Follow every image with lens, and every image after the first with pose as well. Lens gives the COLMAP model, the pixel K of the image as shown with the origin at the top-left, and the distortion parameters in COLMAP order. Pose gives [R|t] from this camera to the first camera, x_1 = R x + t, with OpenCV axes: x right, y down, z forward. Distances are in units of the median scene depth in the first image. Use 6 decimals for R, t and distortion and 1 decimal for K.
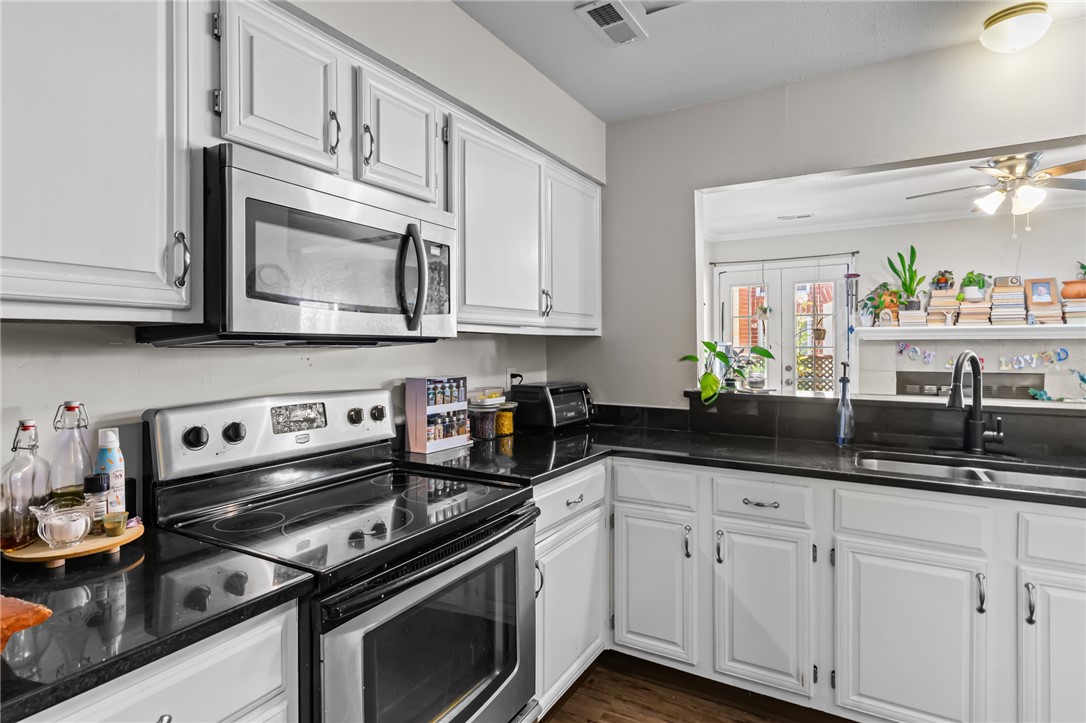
lens RADIAL K [[573.2, 0, 539.8], [0, 573.2, 341.6], [0, 0, 1]] dist [0.000570, 0.000436]
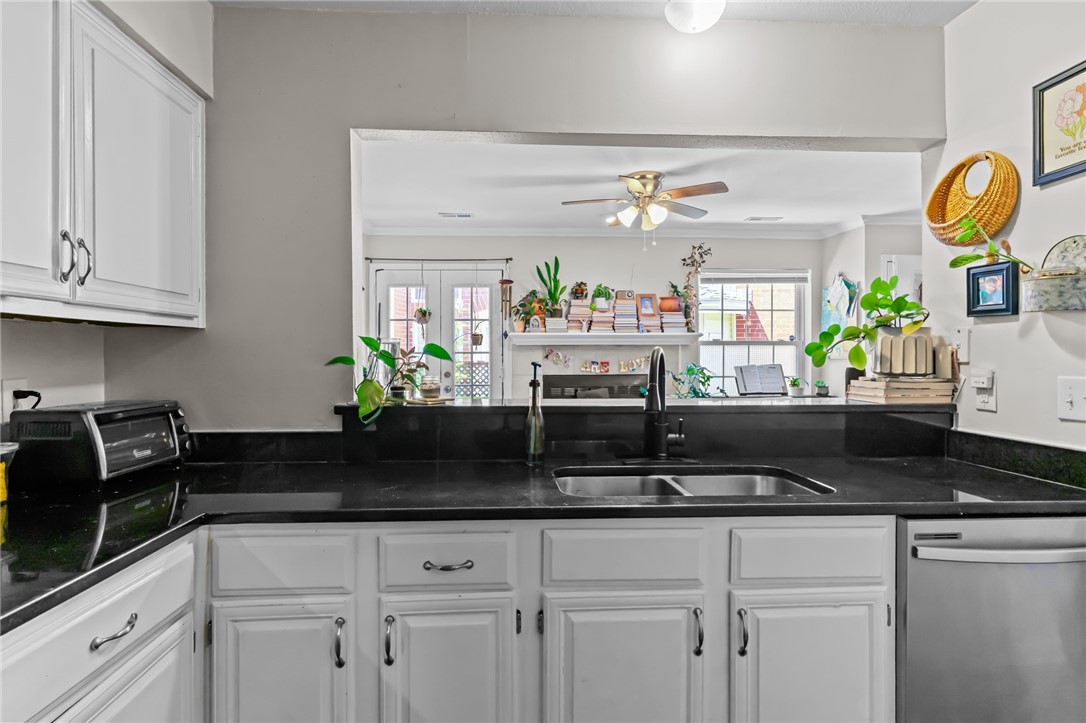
lens RADIAL K [[569.5, 0, 540.3], [0, 569.5, 352.7], [0, 0, 1]] dist [-0.001818, -0.000685]
pose [[0.829817, 0.001115, 0.558035, 0.070638], [-0.002240, 0.999997, 0.001332, 0.018703], [-0.558032, -0.002356, 0.829816, 0.276886]]
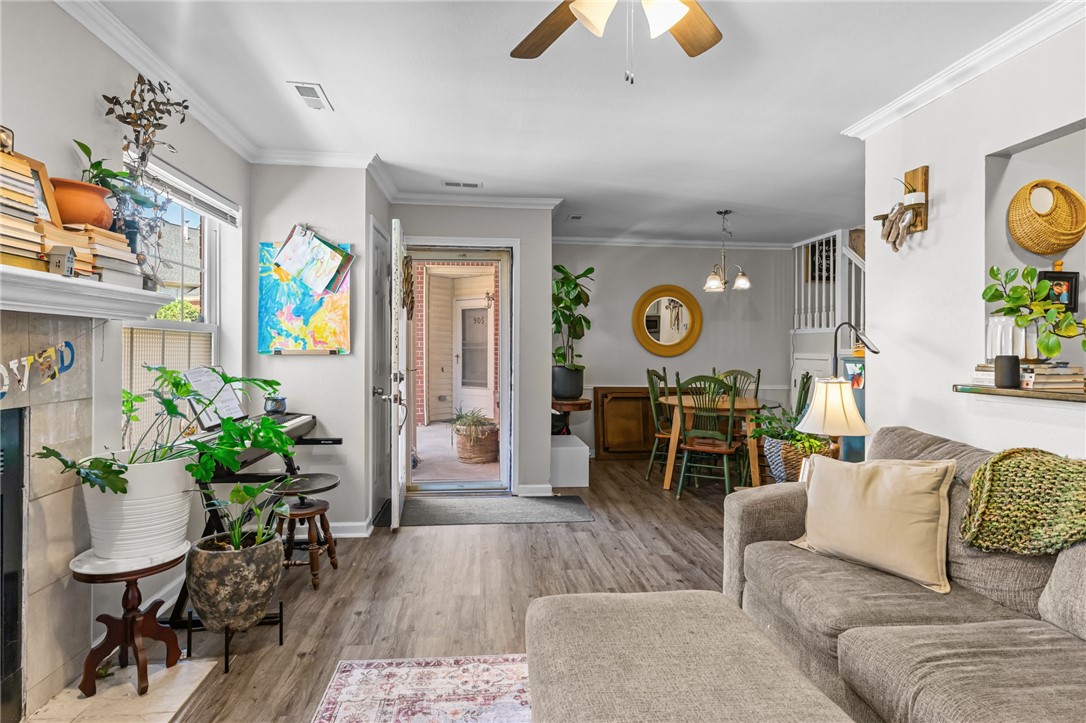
lens RADIAL K [[582.9, 0, 549.0], [0, 582.9, 348.3], [0, 0, 1]] dist [-0.000956, 0.000188]
pose [[-0.596250, -0.000146, 0.802799, 0.666338], [-0.000108, 1.000000, 0.000102, 0.030487], [-0.802799, -0.000026, -0.596250, 1.762907]]
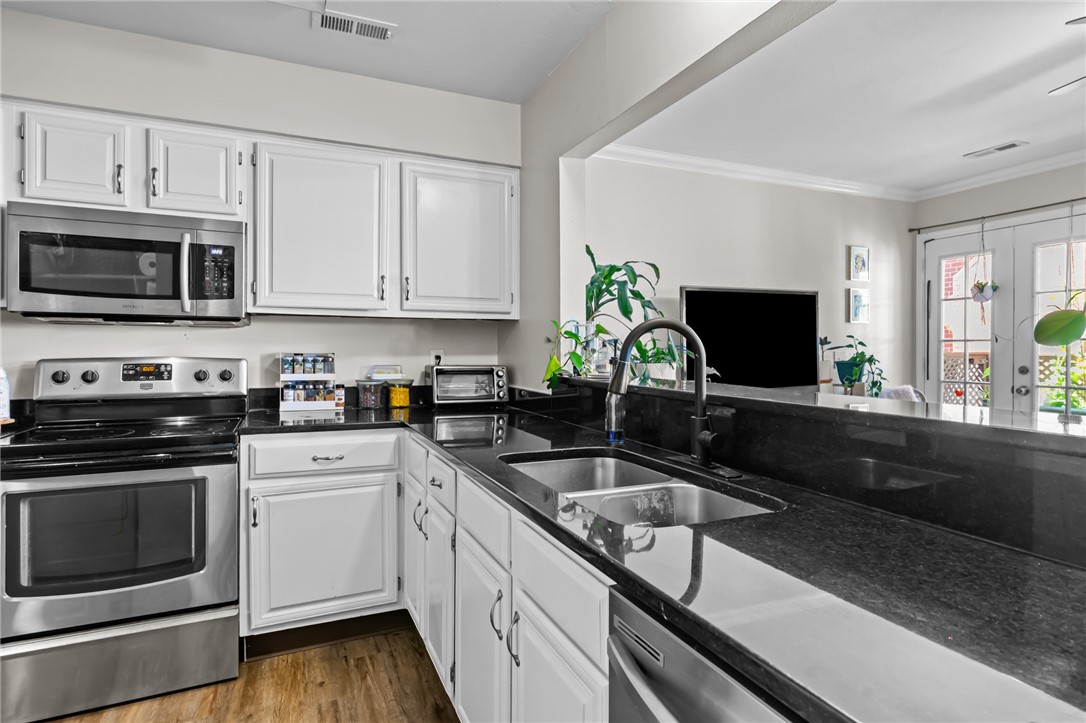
lens RADIAL K [[567.5, 0, 544.5], [0, 567.5, 350.1], [0, 0, 1]] dist [-0.000013, 0.000239]
pose [[0.816643, 0.005513, -0.577117, 0.807529], [-0.000797, 0.999964, 0.008424, 0.039235], [0.577143, -0.006419, 0.816618, 0.247654]]
